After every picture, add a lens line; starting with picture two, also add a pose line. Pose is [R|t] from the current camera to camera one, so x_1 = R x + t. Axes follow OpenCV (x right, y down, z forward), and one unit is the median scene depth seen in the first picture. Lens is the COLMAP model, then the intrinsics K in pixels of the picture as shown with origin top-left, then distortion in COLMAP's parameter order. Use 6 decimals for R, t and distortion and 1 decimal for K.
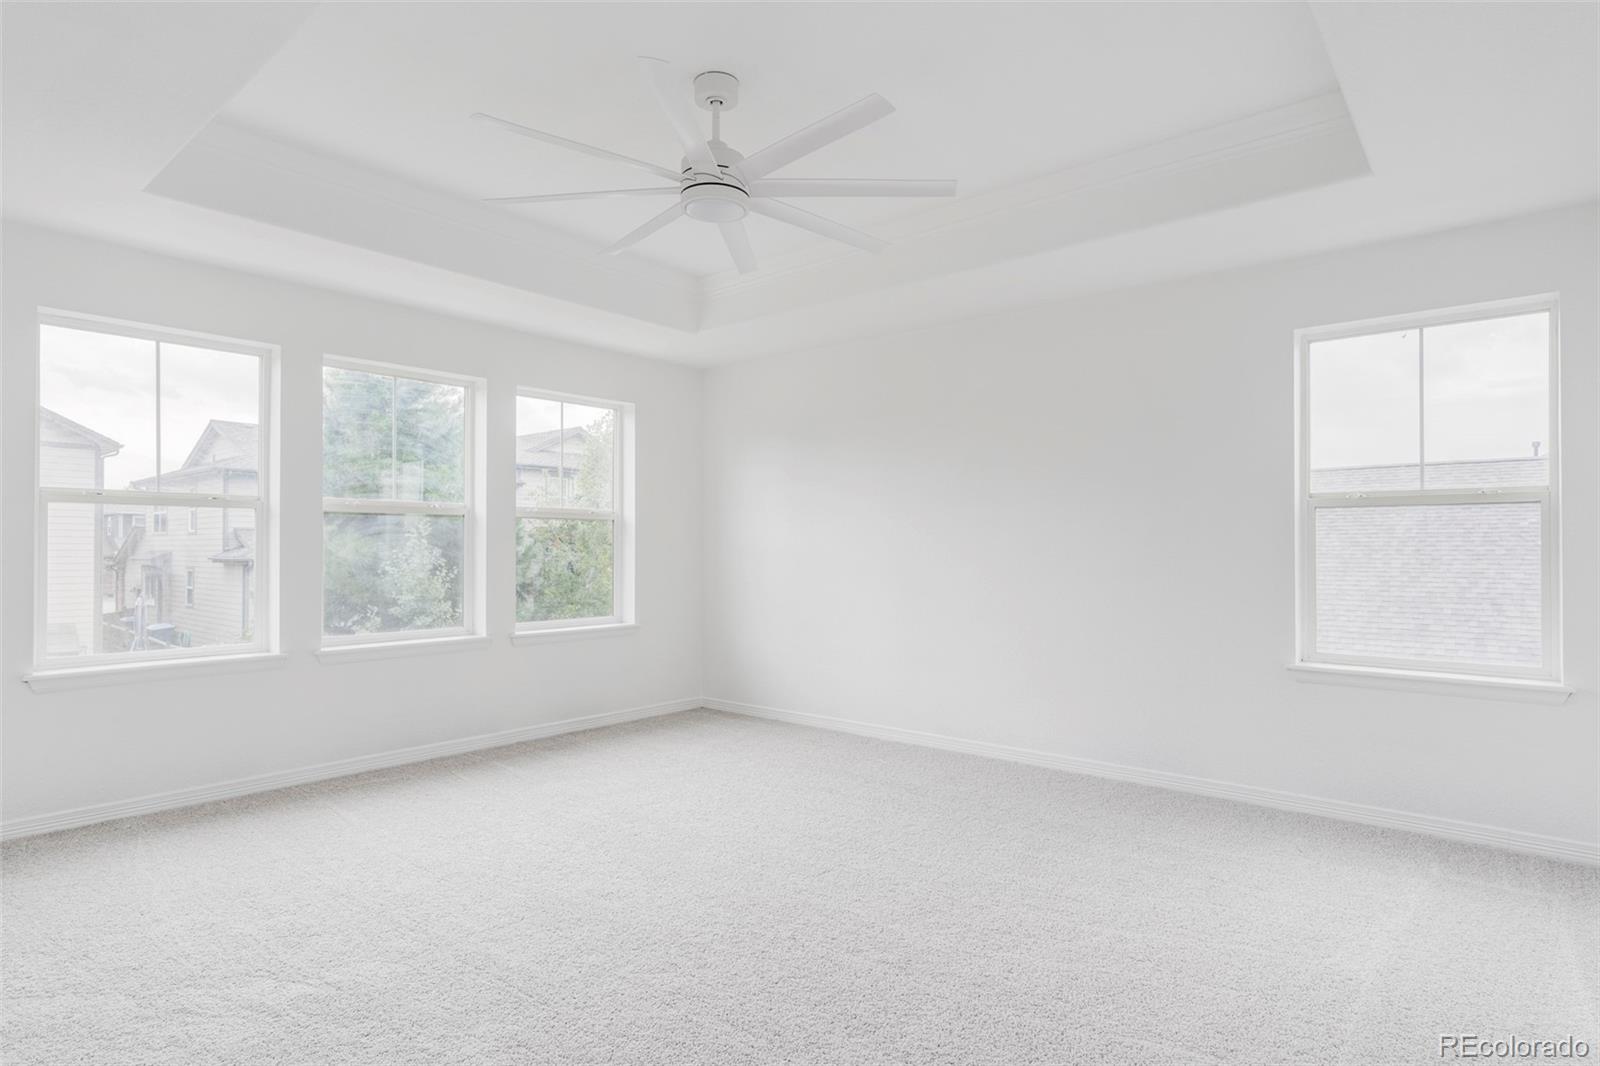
lens RADIAL K [[893.9, 0, 800.0], [0, 893.9, 533.0], [0, 0, 1]] dist [0.000746, -0.000228]
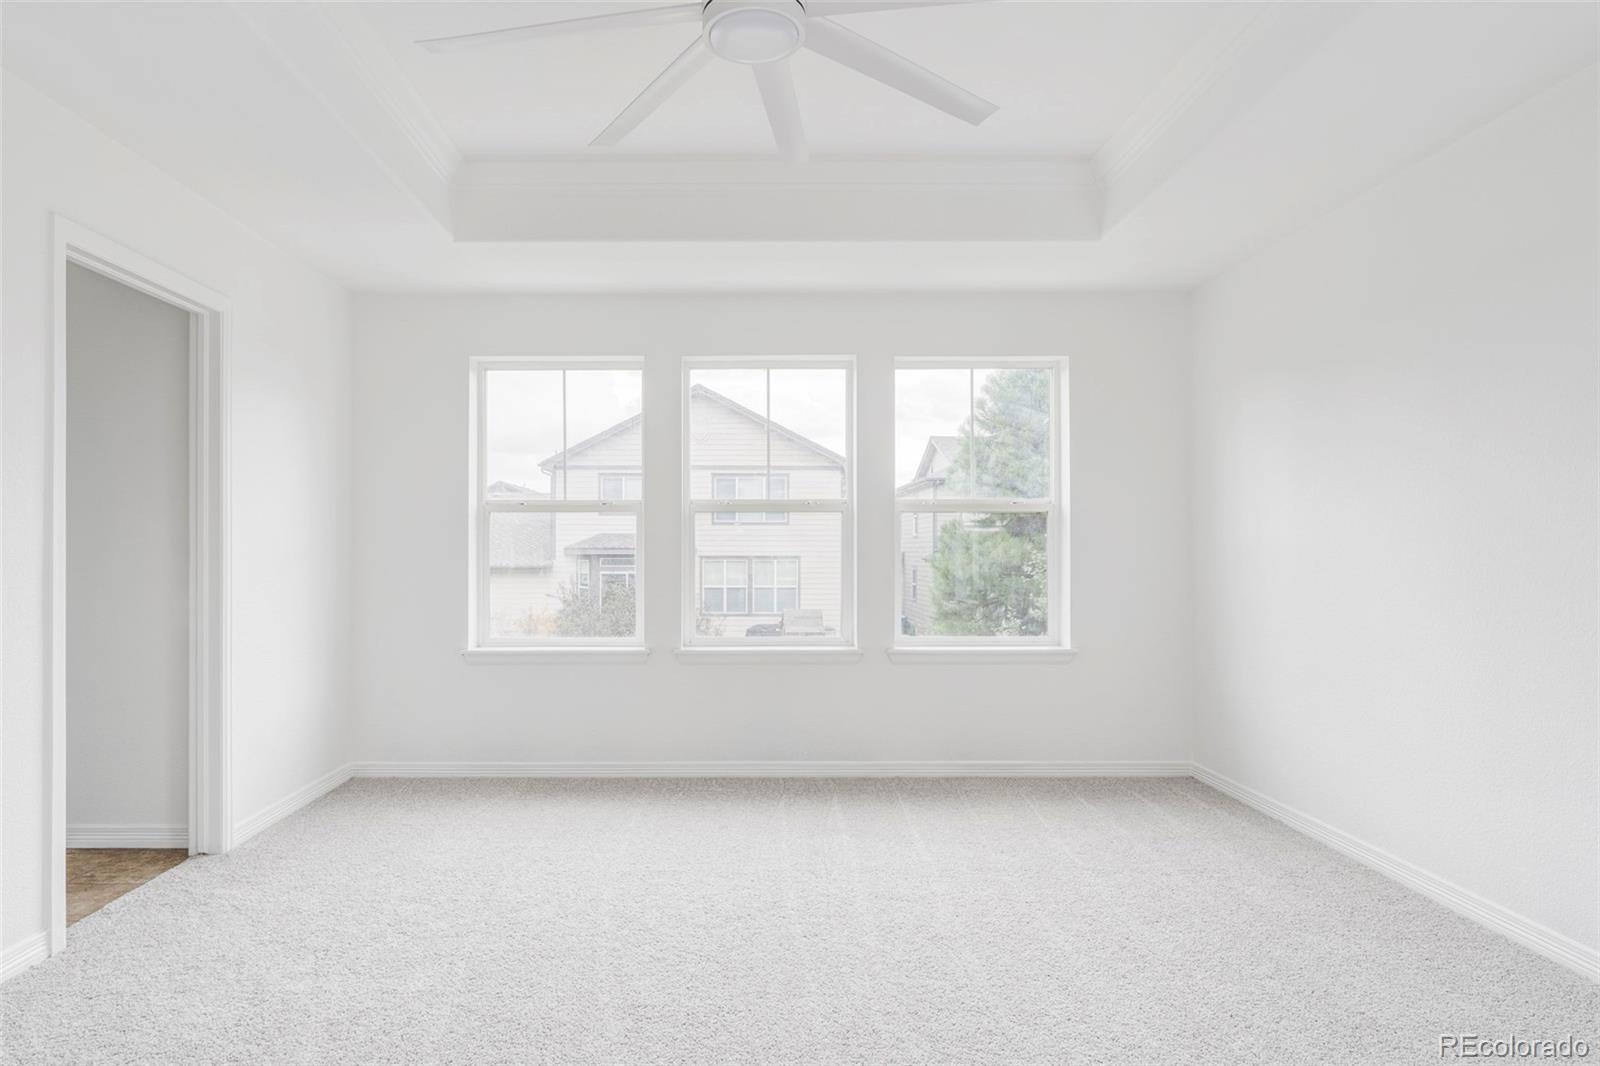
lens RADIAL K [[893.9, 0, 800.0], [0, 893.9, 533.0], [0, 0, 1]] dist [0.000746, -0.000228]
pose [[0.625156, -0.017416, -0.780305, 0.218647], [0.016080, 0.999826, -0.009433, 0.007029], [0.780334, -0.006650, 0.625328, 0.301144]]
